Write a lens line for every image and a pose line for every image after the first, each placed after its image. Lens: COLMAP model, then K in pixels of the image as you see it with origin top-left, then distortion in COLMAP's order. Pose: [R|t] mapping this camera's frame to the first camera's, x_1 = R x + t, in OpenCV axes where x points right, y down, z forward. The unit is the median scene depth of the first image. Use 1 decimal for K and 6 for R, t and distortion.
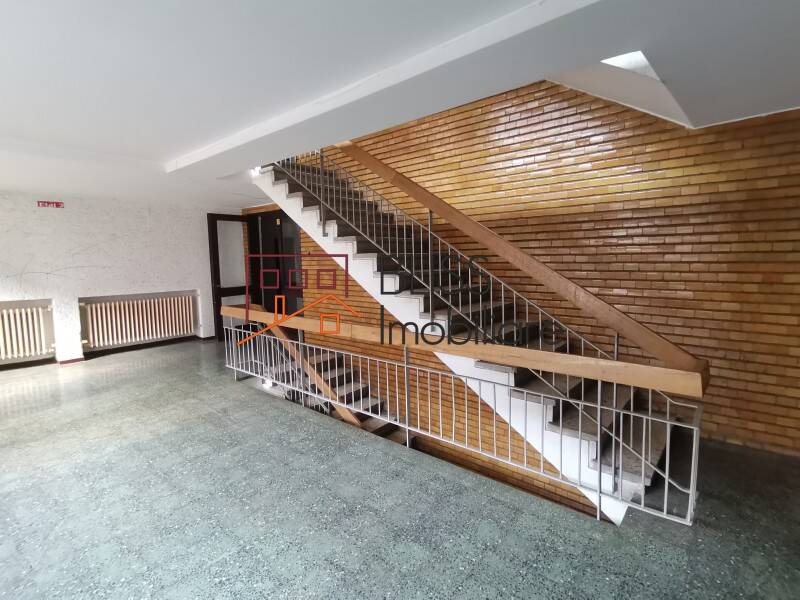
lens RADIAL K [[398.6, 0, 402.1], [0, 398.6, 291.0], [0, 0, 1]] dist [0.045975, -0.042740]
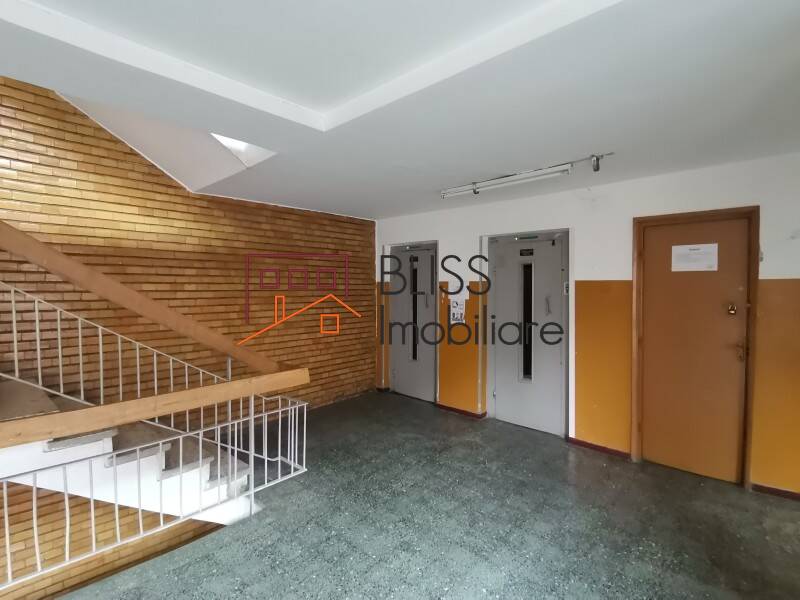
lens RADIAL K [[398.6, 0, 402.1], [0, 398.6, 291.0], [0, 0, 1]] dist [0.045975, -0.042740]
pose [[0.013412, 0.009472, 0.999865, -0.534874], [0.090111, 0.995875, -0.010643, -0.025394], [-0.995841, 0.090242, 0.012503, 0.374992]]
